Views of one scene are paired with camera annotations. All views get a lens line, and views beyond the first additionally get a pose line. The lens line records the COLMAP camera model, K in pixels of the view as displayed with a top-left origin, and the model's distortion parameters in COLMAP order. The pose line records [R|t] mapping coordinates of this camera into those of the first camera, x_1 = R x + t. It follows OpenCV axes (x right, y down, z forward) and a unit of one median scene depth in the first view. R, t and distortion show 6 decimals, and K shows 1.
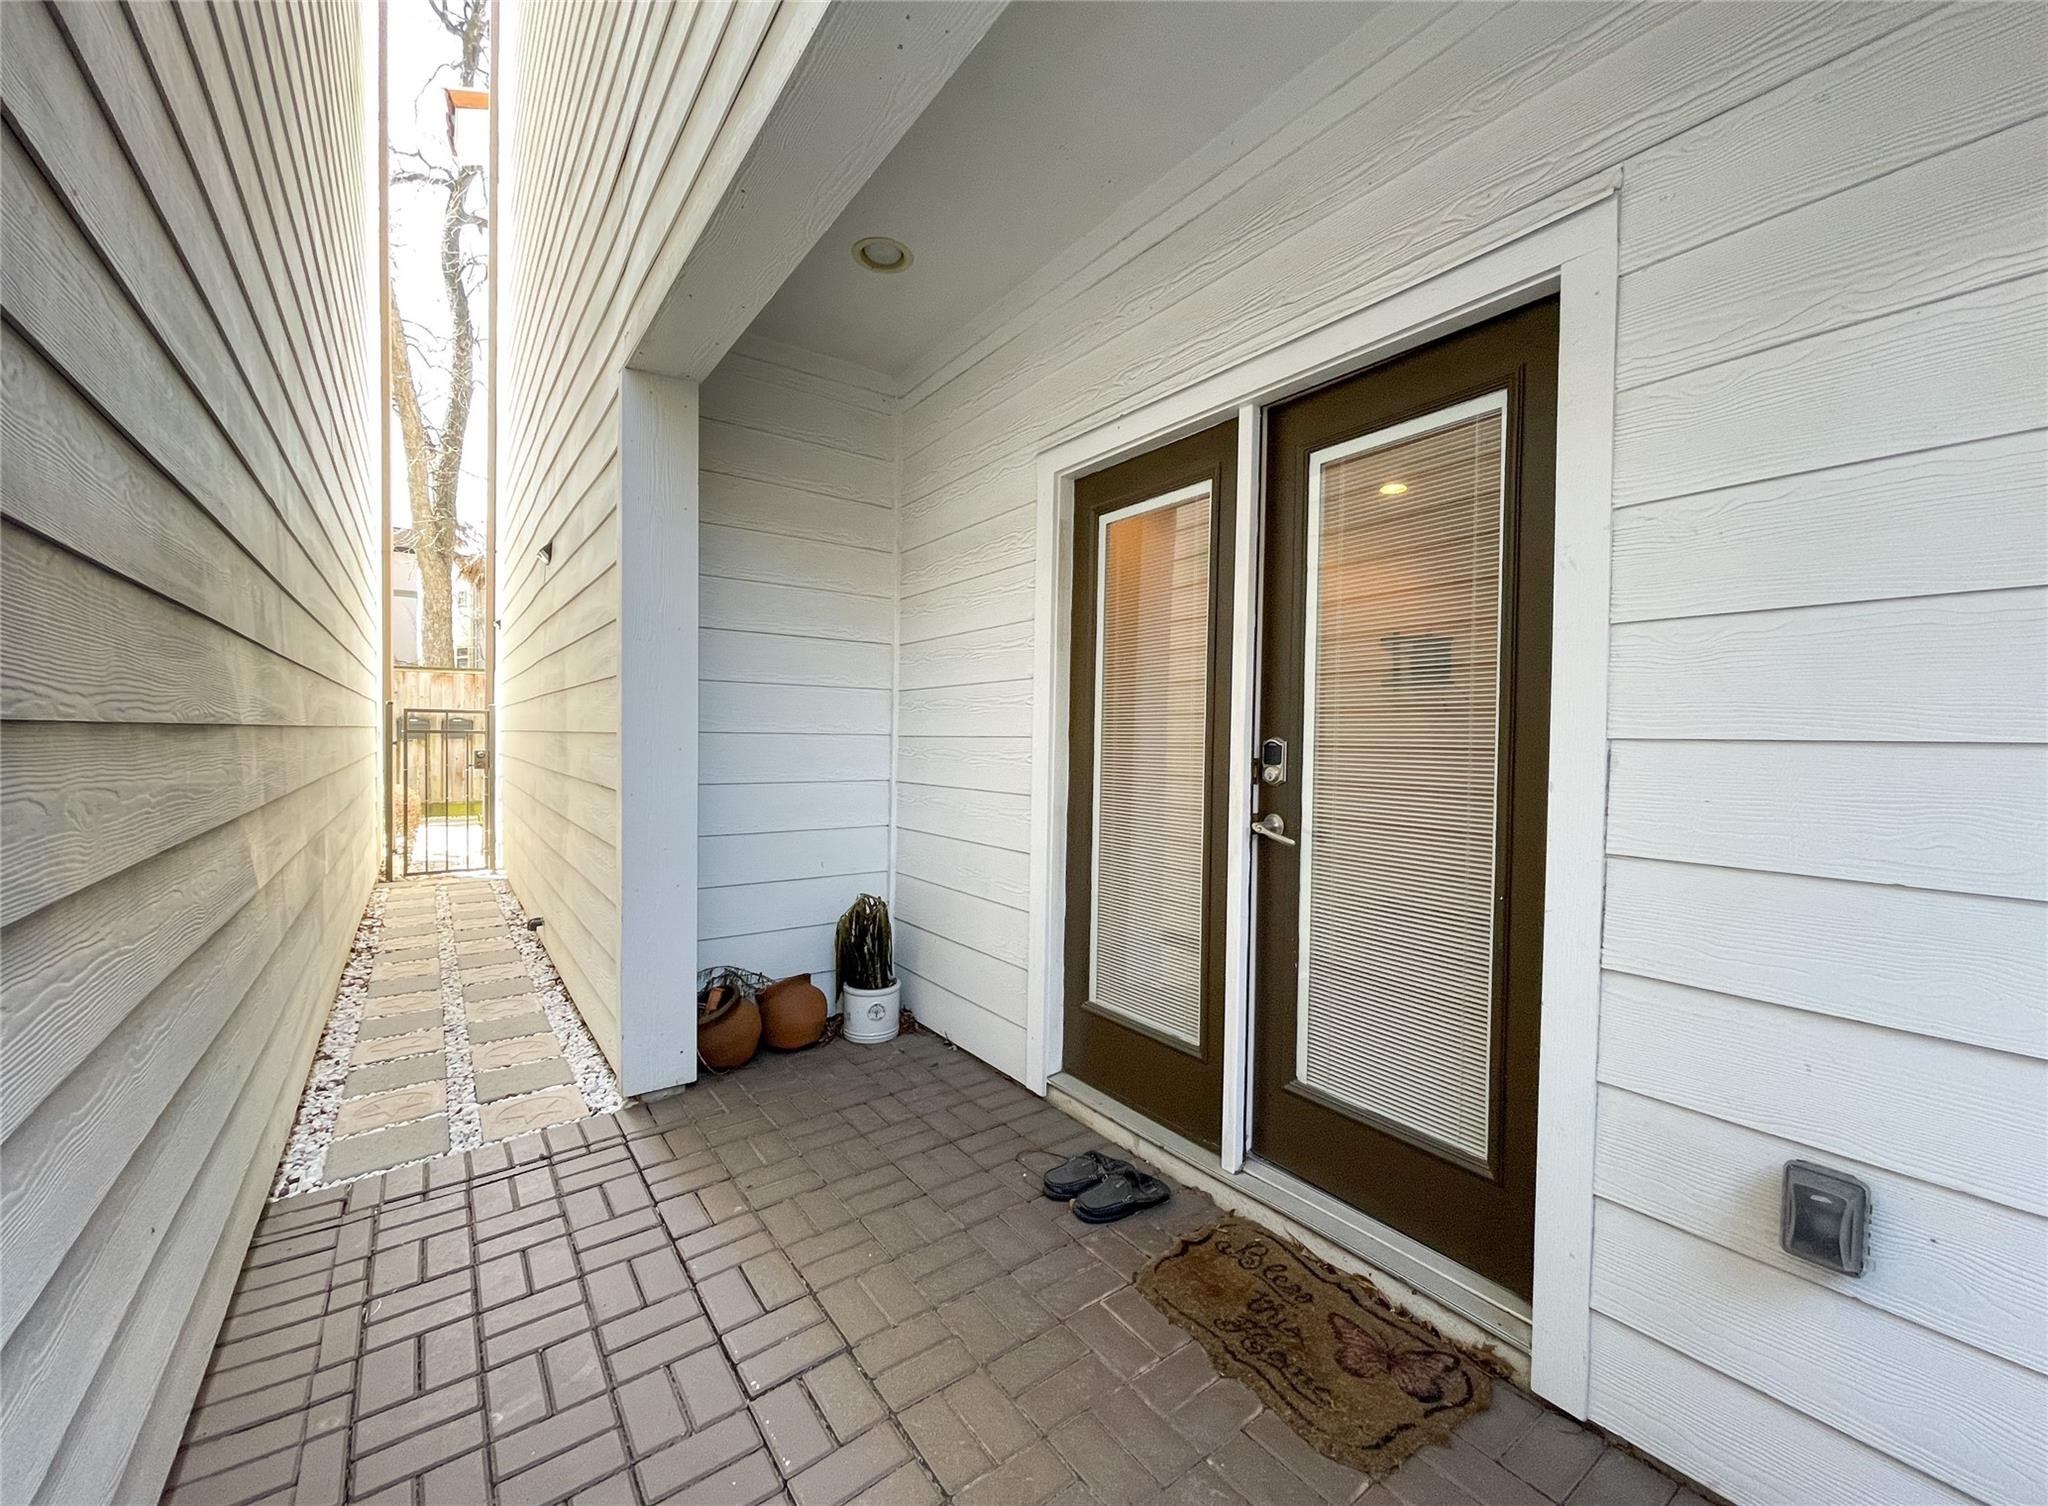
lens RADIAL K [[837.7, 0, 1024.0], [0, 837.7, 745.4], [0, 0, 1]] dist [-0.000202, -0.000017]
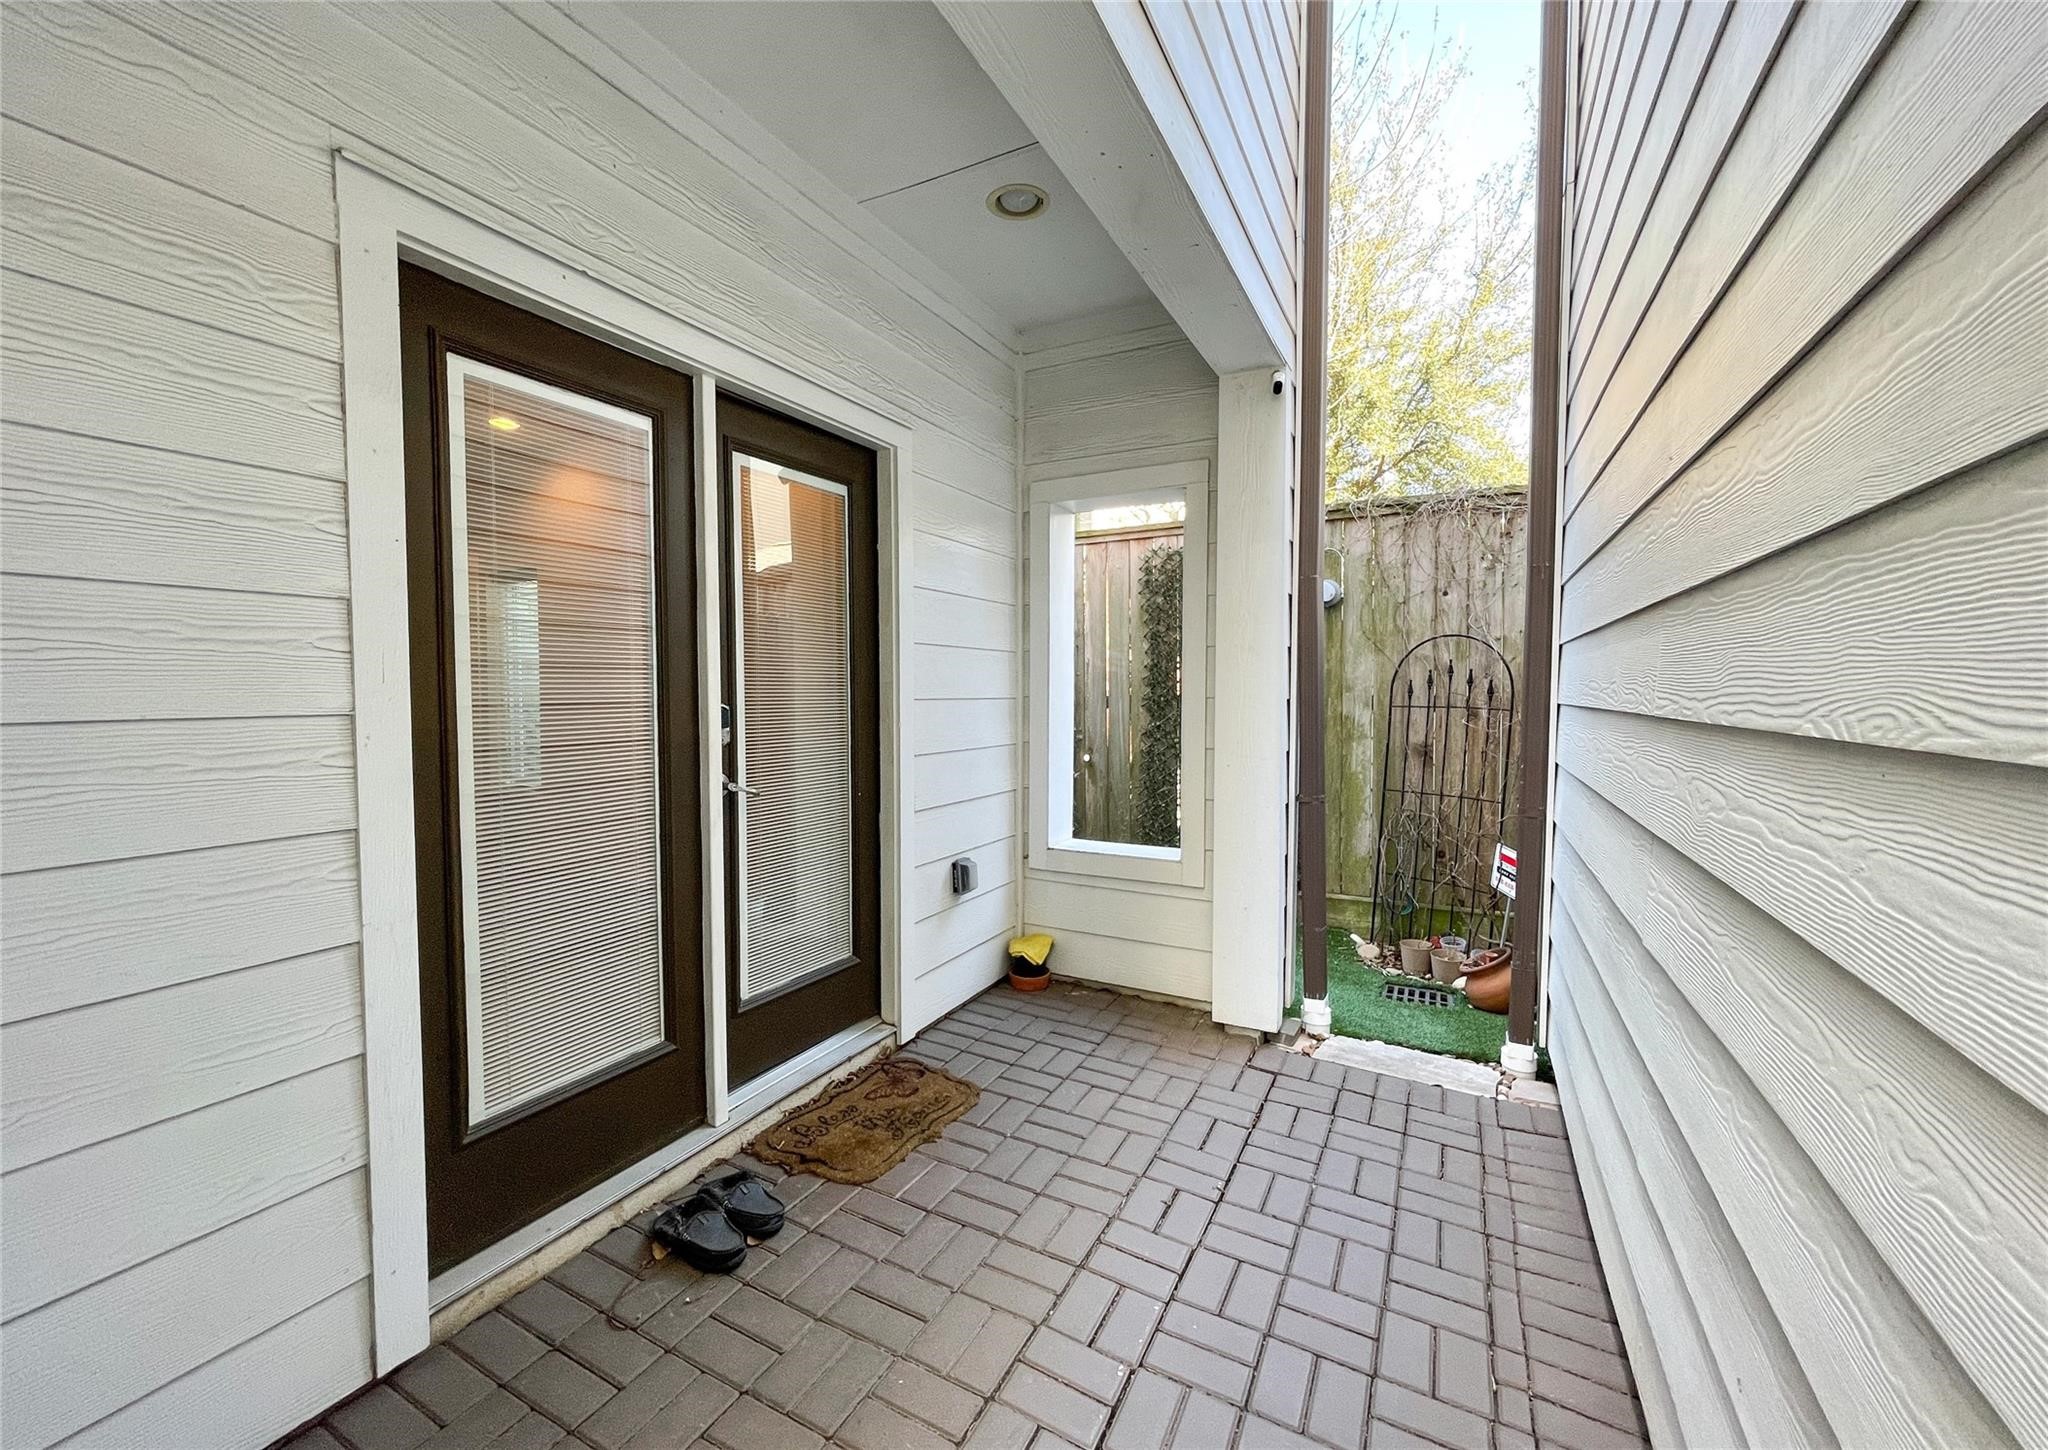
lens RADIAL K [[803.4, 0, 1022.0], [0, 803.4, 727.2], [0, 0, 1]] dist [0.000398, 0.000041]
pose [[-0.439120, -0.045372, 0.897282, -0.809736], [0.014998, 0.998215, 0.057815, -0.030788], [-0.898303, 0.038846, -0.437656, 1.121664]]
